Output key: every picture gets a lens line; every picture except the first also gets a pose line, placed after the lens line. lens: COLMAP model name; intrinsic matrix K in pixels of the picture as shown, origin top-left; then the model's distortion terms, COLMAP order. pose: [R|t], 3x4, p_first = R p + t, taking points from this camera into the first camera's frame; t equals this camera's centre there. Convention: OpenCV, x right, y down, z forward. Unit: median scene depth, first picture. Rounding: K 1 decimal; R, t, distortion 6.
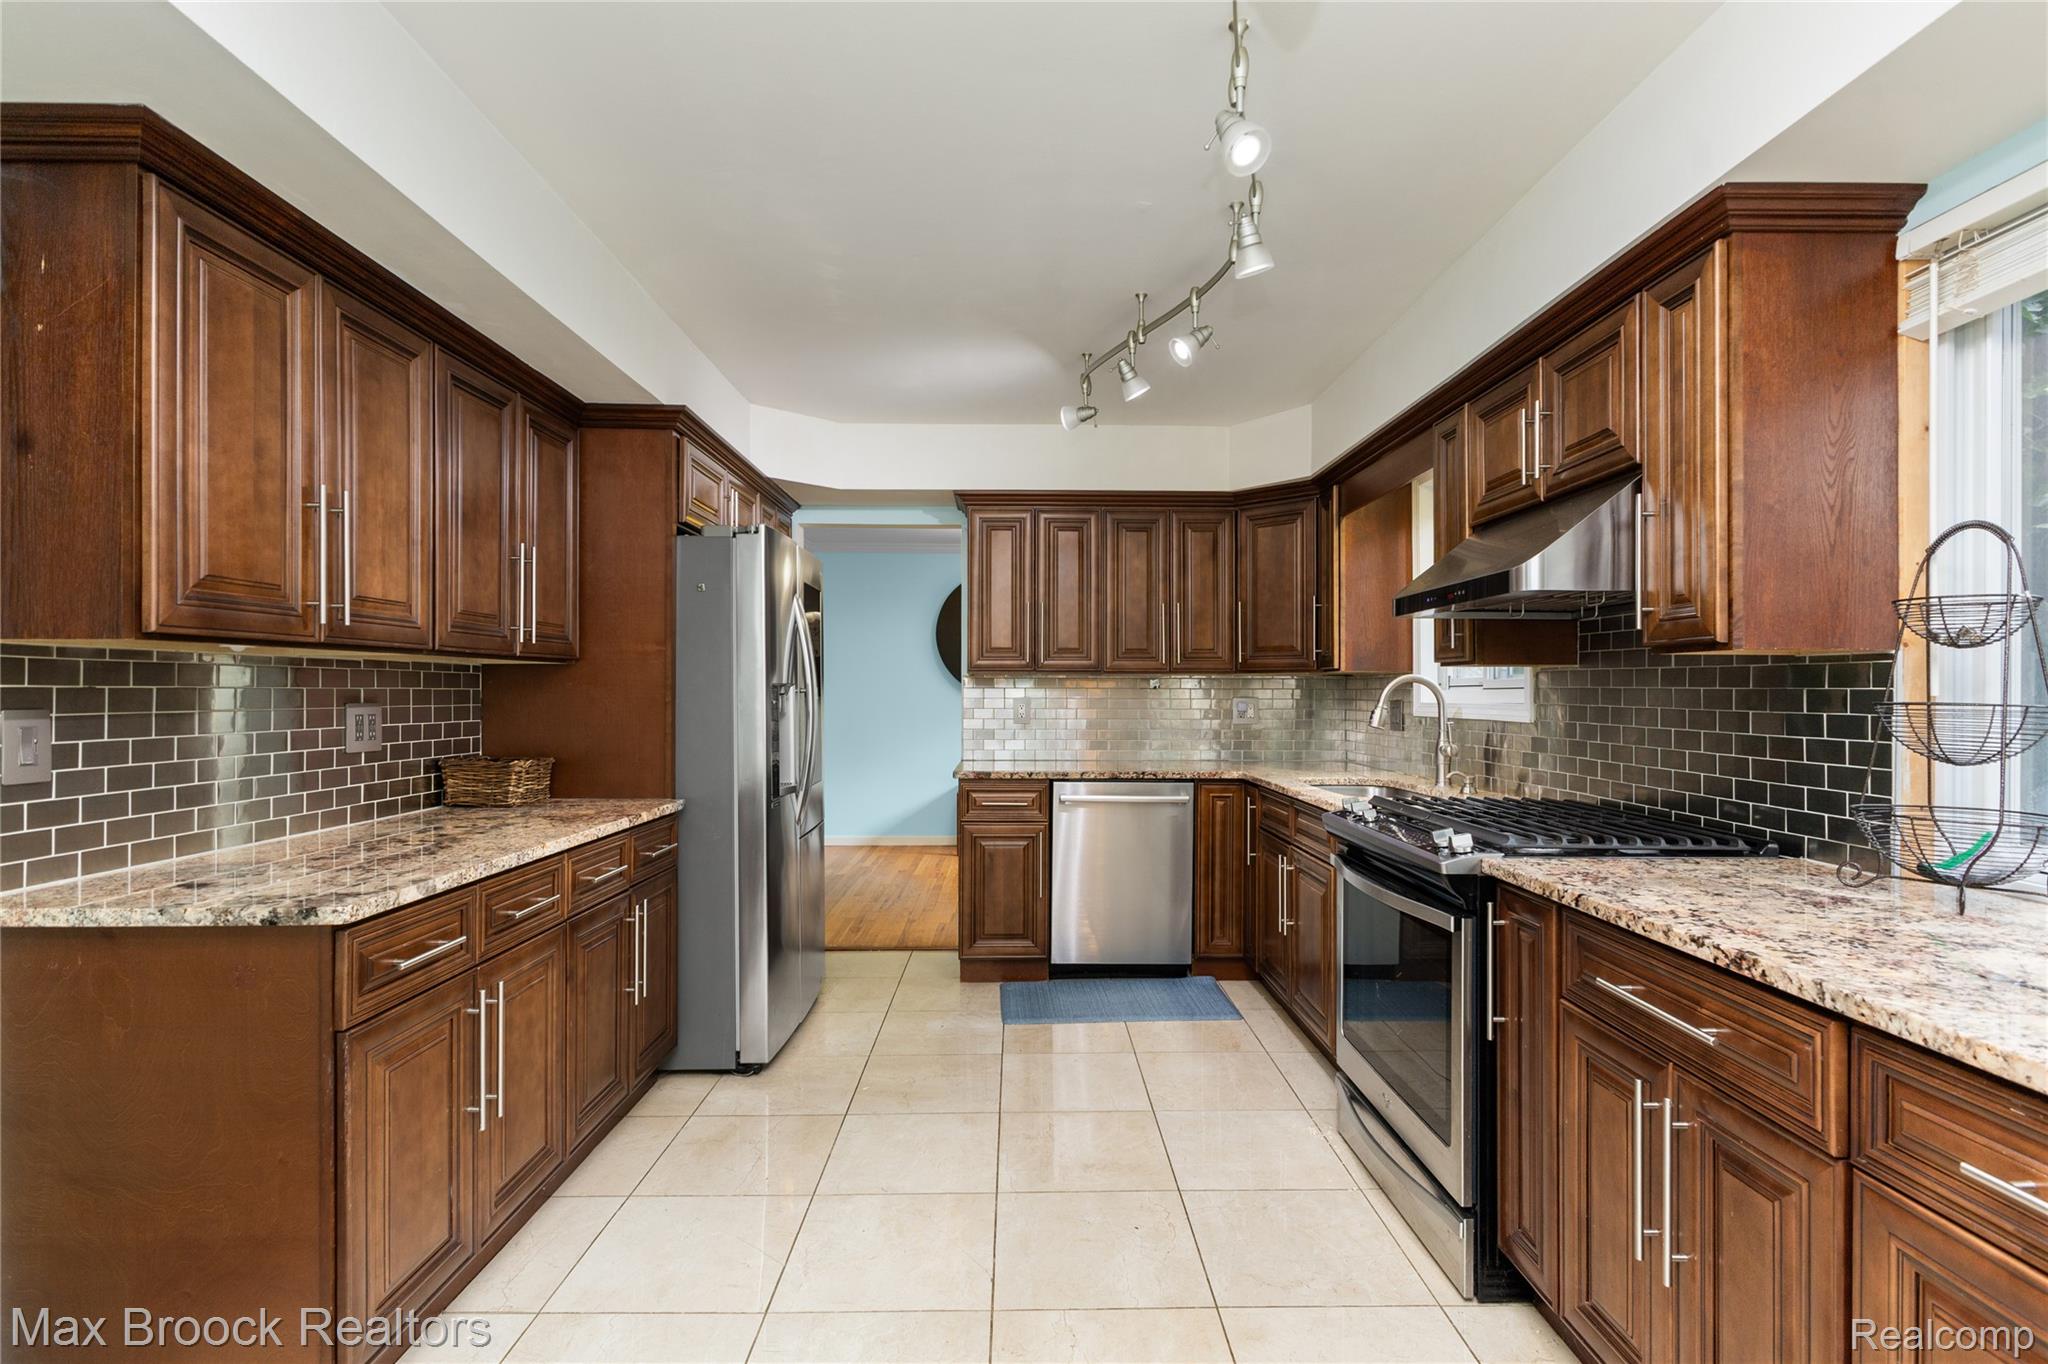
lens RADIAL K [[983.2, 0, 1014.0], [0, 983.2, 686.3], [0, 0, 1]] dist [0.000900, -0.002870]
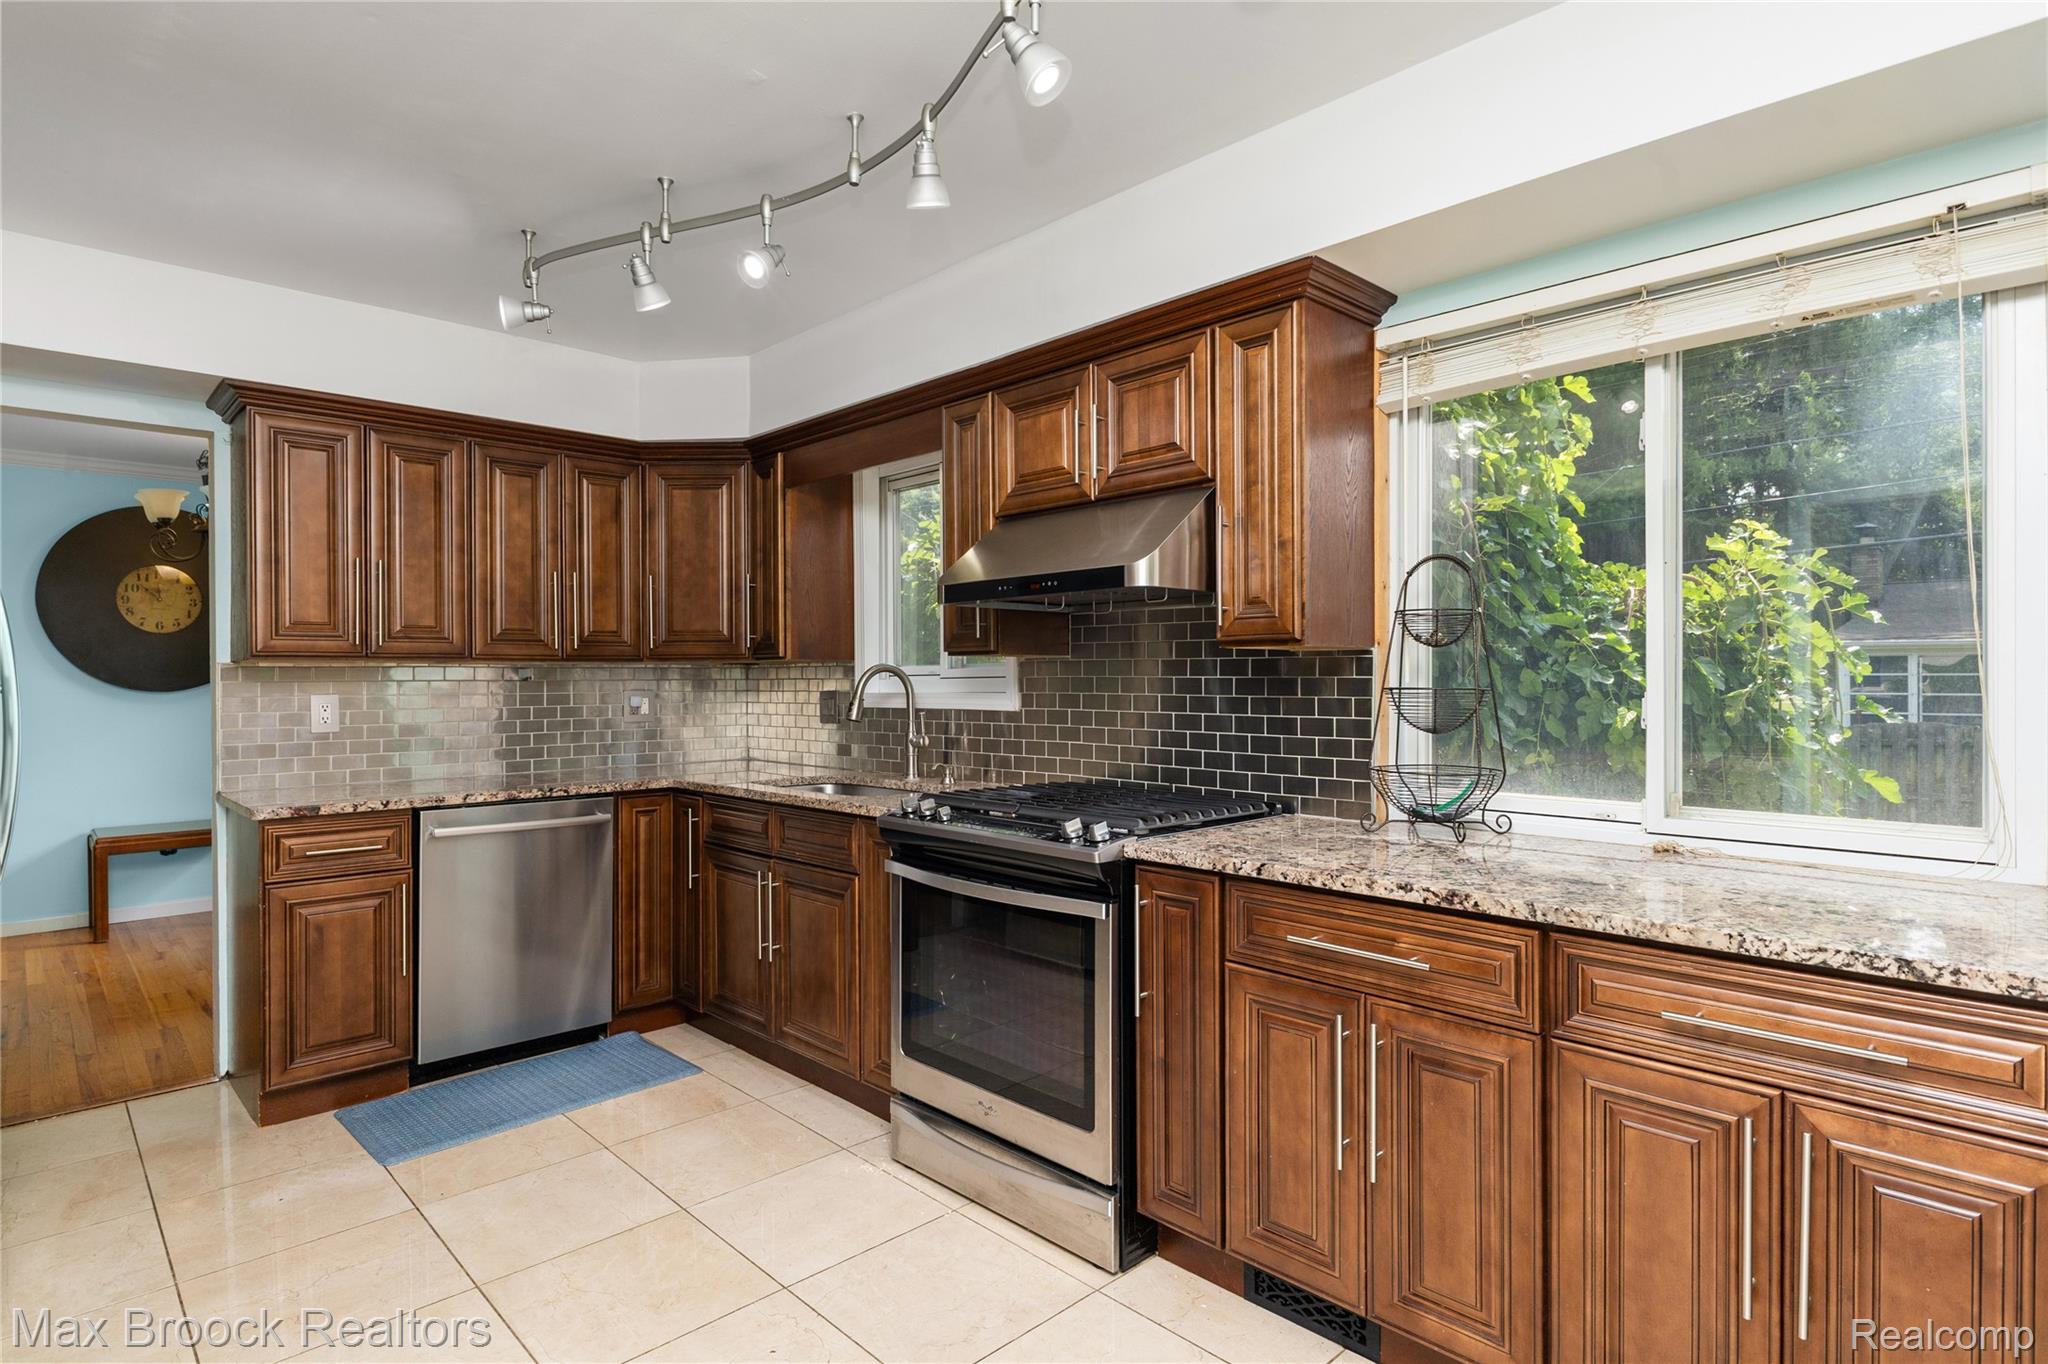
lens RADIAL K [[1084.5, 0, 1037.3], [0, 1084.5, 683.3], [0, 0, 1]] dist [-0.004708, -0.002695]
pose [[0.718753, -0.010349, 0.695188, -0.275935], [0.004444, 0.999937, 0.010290, -0.003900], [-0.695251, -0.004307, 0.718754, 0.178669]]
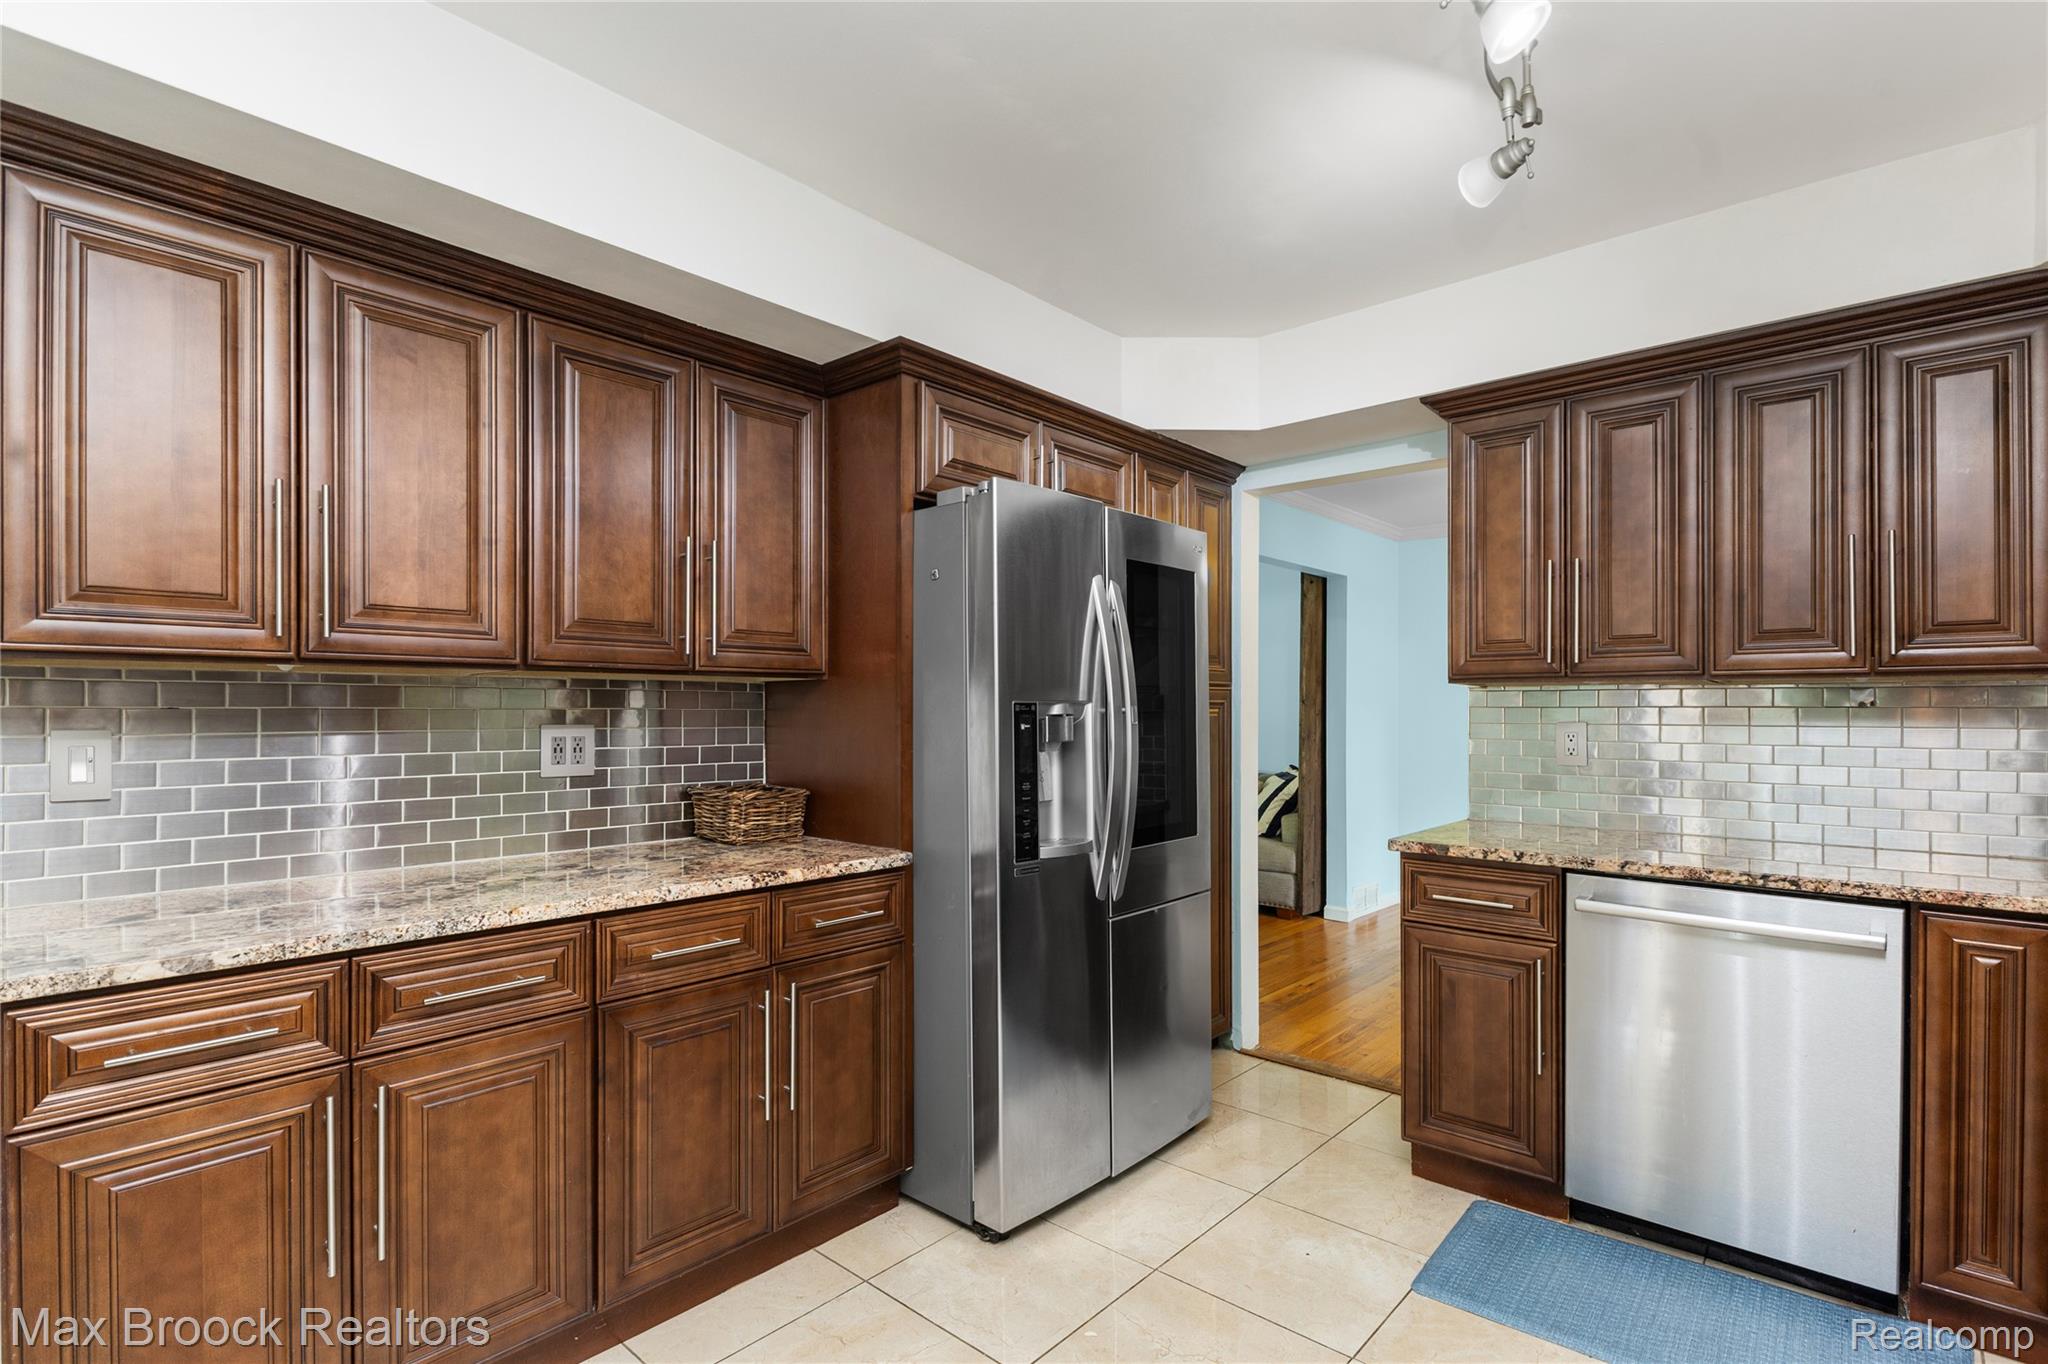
lens RADIAL K [[983.2, 0, 1018.2], [0, 983.2, 703.9], [0, 0, 1]] dist [0.000900, -0.002870]
pose [[0.739078, -0.003962, -0.673608, 0.279555], [0.003547, 0.999992, -0.001990, 0.000598], [0.673610, -0.000919, 0.739086, 0.560208]]
